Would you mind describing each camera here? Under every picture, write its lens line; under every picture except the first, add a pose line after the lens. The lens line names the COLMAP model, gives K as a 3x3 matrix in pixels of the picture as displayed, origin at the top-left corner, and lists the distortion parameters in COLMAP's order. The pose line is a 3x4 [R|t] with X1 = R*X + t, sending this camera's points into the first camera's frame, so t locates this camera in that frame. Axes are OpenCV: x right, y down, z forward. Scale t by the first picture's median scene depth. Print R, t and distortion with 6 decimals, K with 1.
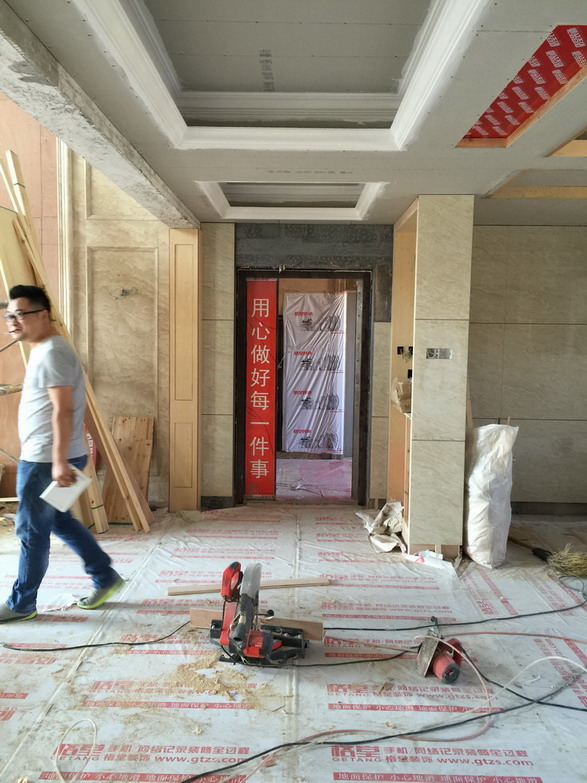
lens RADIAL K [[670.9, 0, 293.7], [0, 670.9, 392.4], [0, 0, 1]] dist [-0.002944, -0.002931]
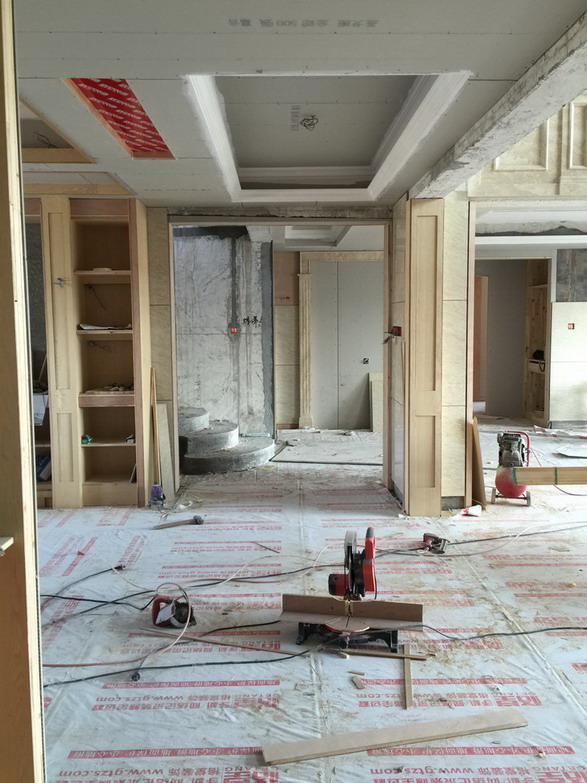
lens RADIAL K [[670.9, 0, 294.5], [0, 670.9, 387.9], [0, 0, 1]] dist [-0.002944, -0.002931]
pose [[-0.999568, -0.003506, -0.029164, 0.059699], [-0.008757, 0.983271, 0.181937, -0.158664], [0.028038, 0.182114, -0.982878, 2.042530]]
